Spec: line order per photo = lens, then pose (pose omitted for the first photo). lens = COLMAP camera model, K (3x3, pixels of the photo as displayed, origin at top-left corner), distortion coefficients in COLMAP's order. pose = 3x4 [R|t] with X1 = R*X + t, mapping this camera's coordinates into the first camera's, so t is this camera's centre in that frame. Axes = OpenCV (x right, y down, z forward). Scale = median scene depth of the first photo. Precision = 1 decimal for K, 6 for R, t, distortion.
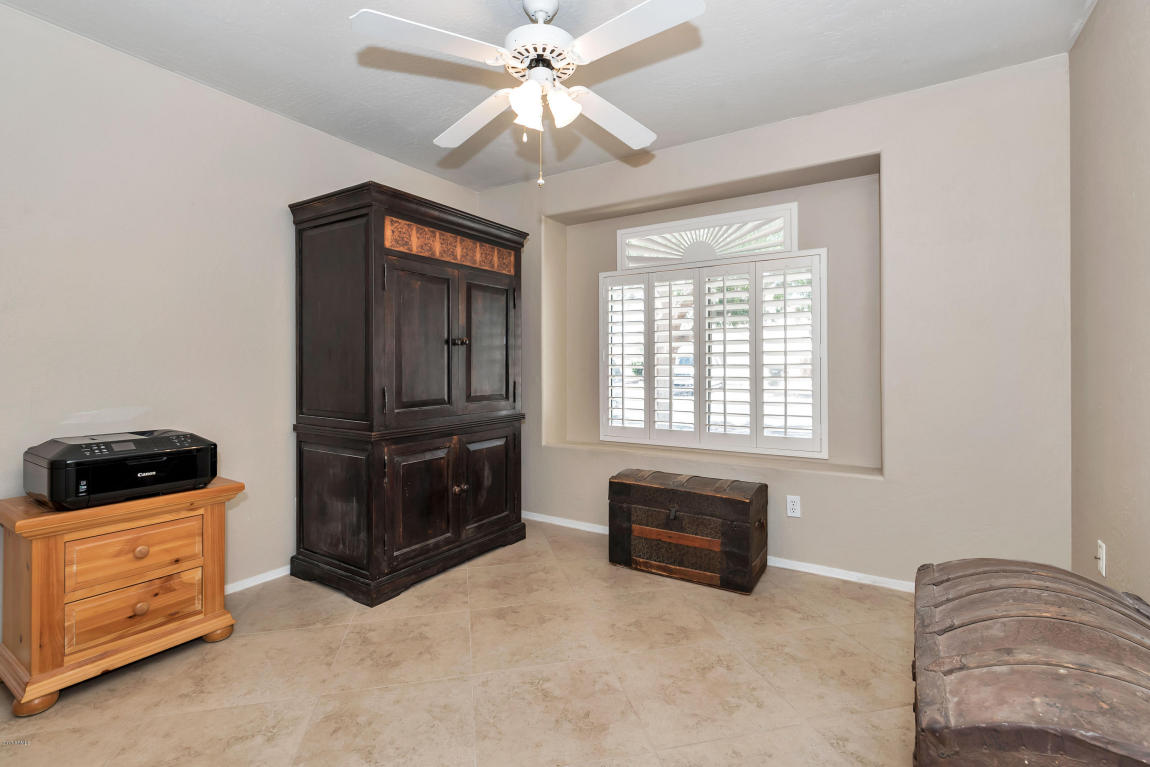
lens RADIAL K [[532.1, 0, 575.0], [0, 532.1, 372.3], [0, 0, 1]] dist [-0.000306, -0.000431]
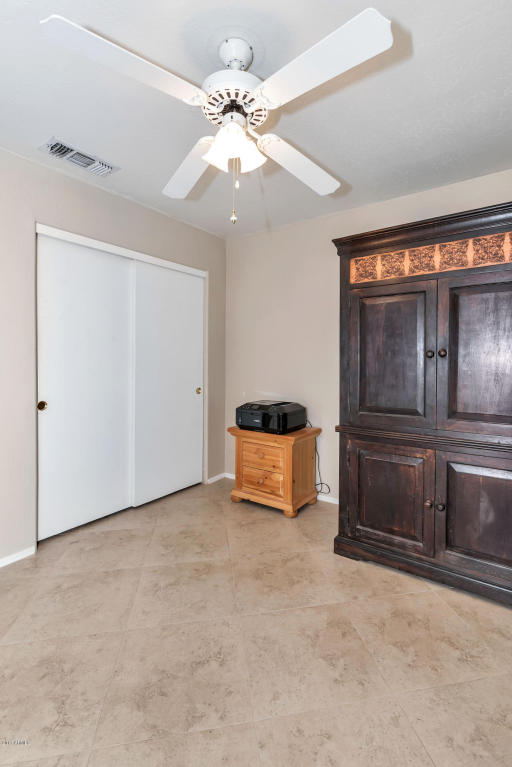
lens RADIAL K [[354.9, 0, 266.3], [0, 354.9, 365.1], [0, 0, 1]] dist [-0.000306, -0.000431]
pose [[-0.043114, 0.016056, -0.998941, 0.498001], [-0.011402, 0.999798, 0.016561, -0.049794], [0.999005, 0.012104, -0.042922, 0.815703]]
